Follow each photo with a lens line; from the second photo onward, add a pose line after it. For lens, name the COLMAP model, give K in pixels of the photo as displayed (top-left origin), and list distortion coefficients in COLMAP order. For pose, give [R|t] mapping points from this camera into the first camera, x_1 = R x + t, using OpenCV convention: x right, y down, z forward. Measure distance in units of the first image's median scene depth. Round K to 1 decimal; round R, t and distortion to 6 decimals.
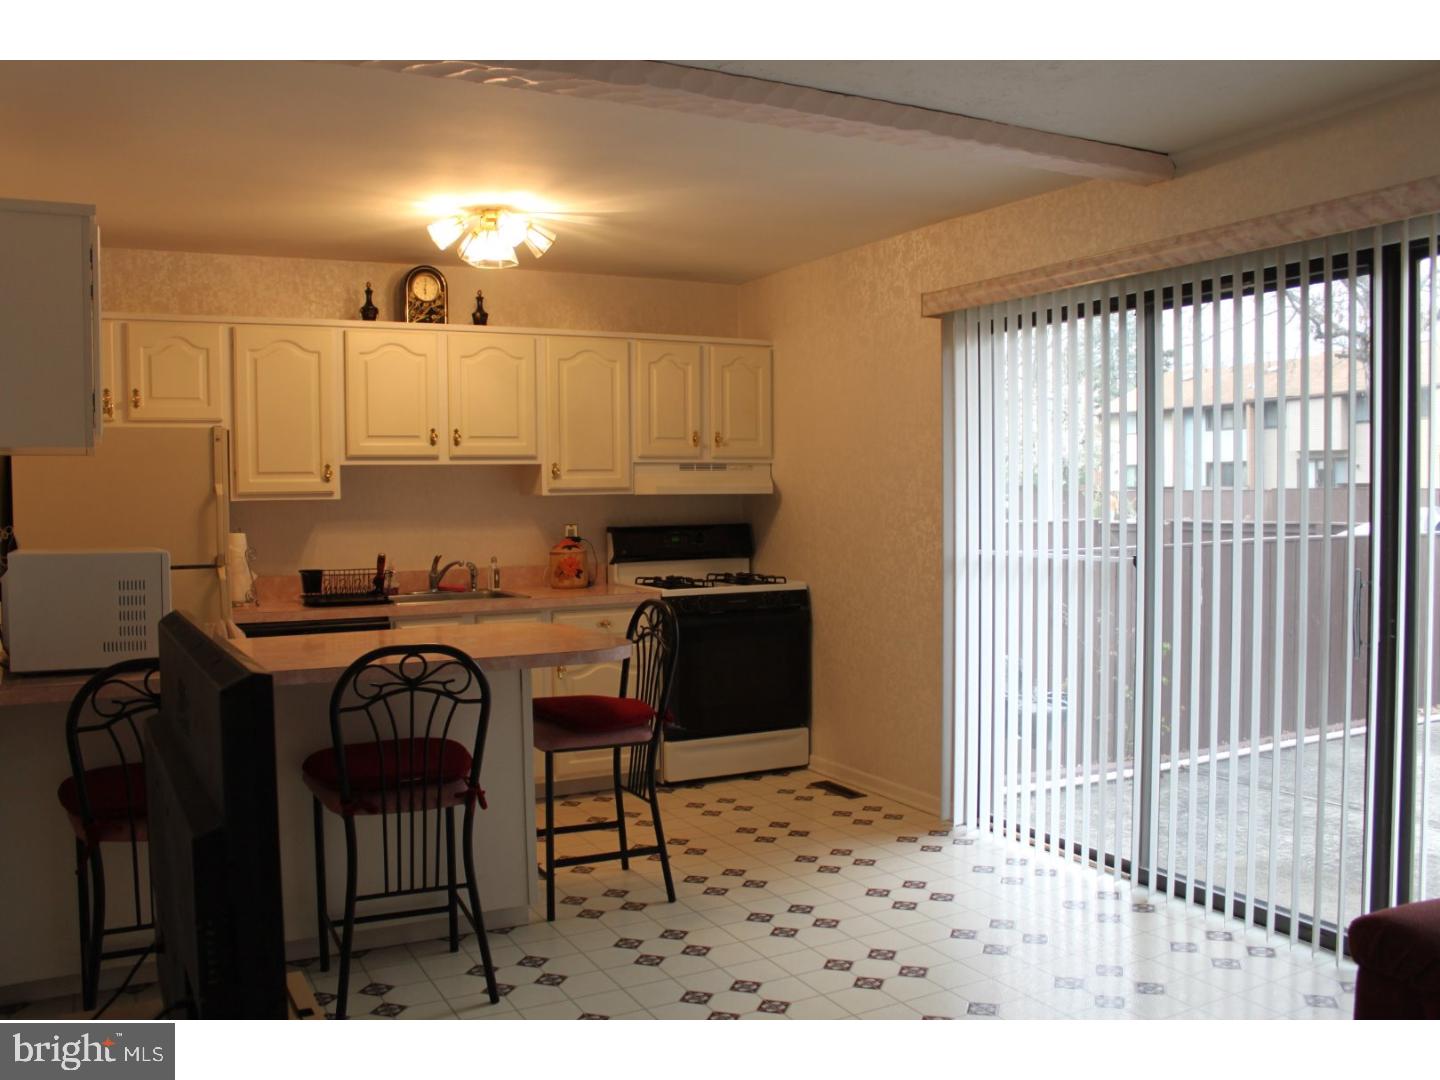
lens RADIAL K [[1239.1, 0, 720.0], [0, 1239.1, 540.0], [0, 0, 1]] dist [-0.167631, 0.152088]
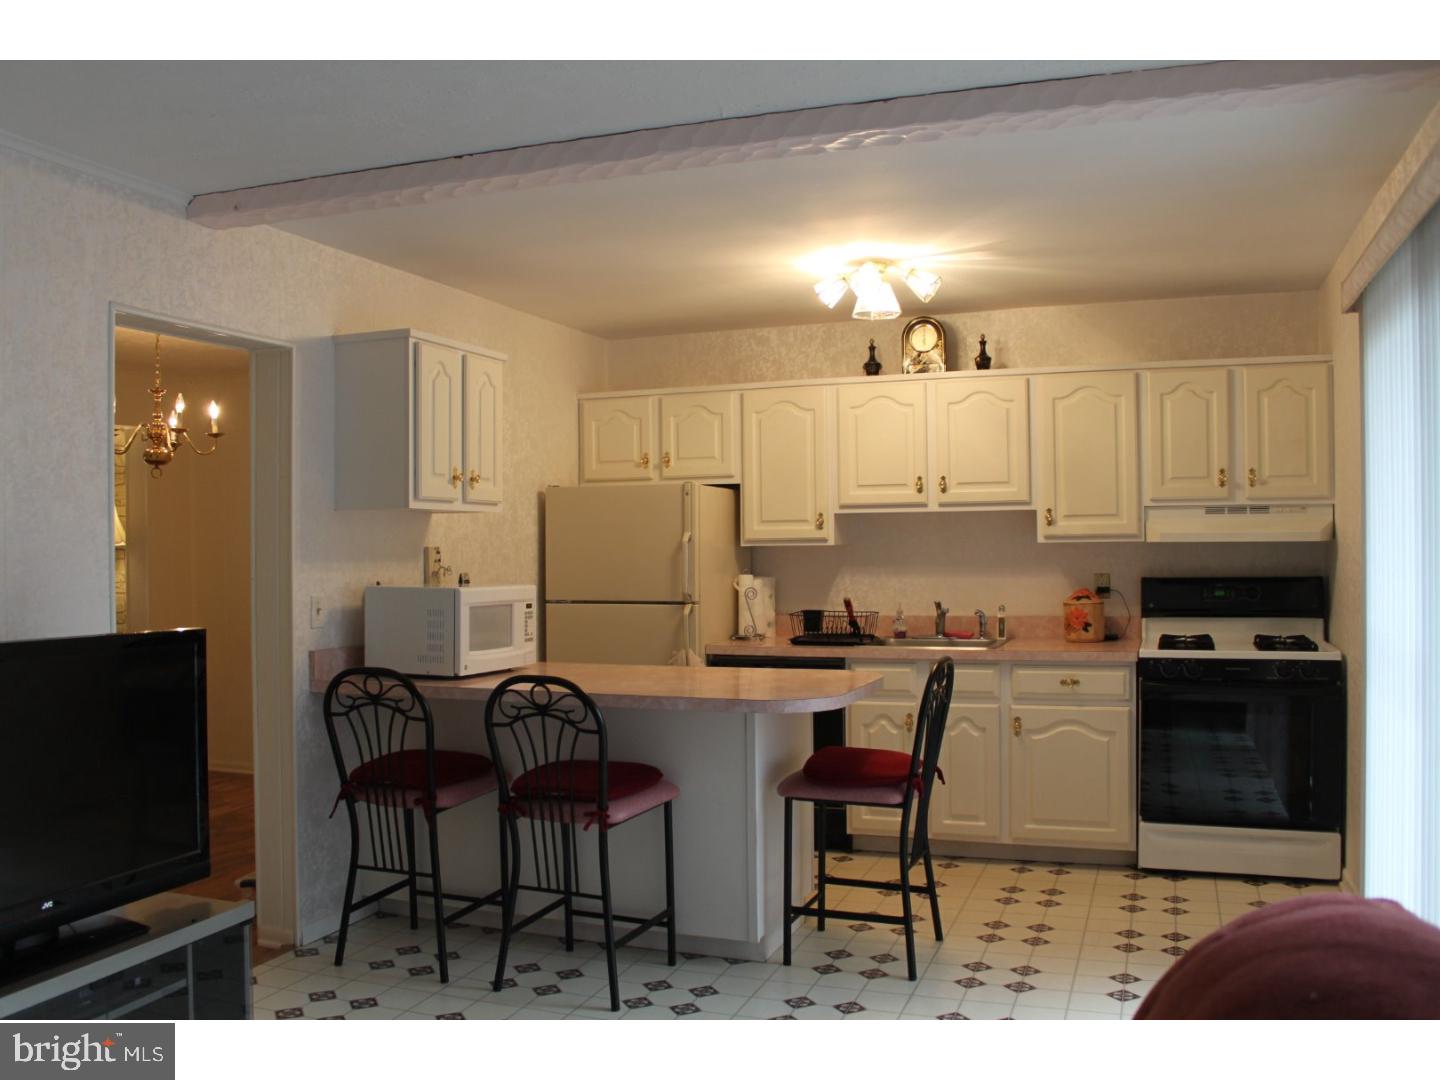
lens RADIAL K [[1239.1, 0, 720.0], [0, 1239.1, 540.0], [0, 0, 1]] dist [-0.167631, 0.152088]
pose [[0.667555, 0.003165, -0.744553, 0.423054], [-0.026522, 0.999457, -0.019530, -0.014150], [0.744088, 0.032784, 0.667277, 0.201352]]
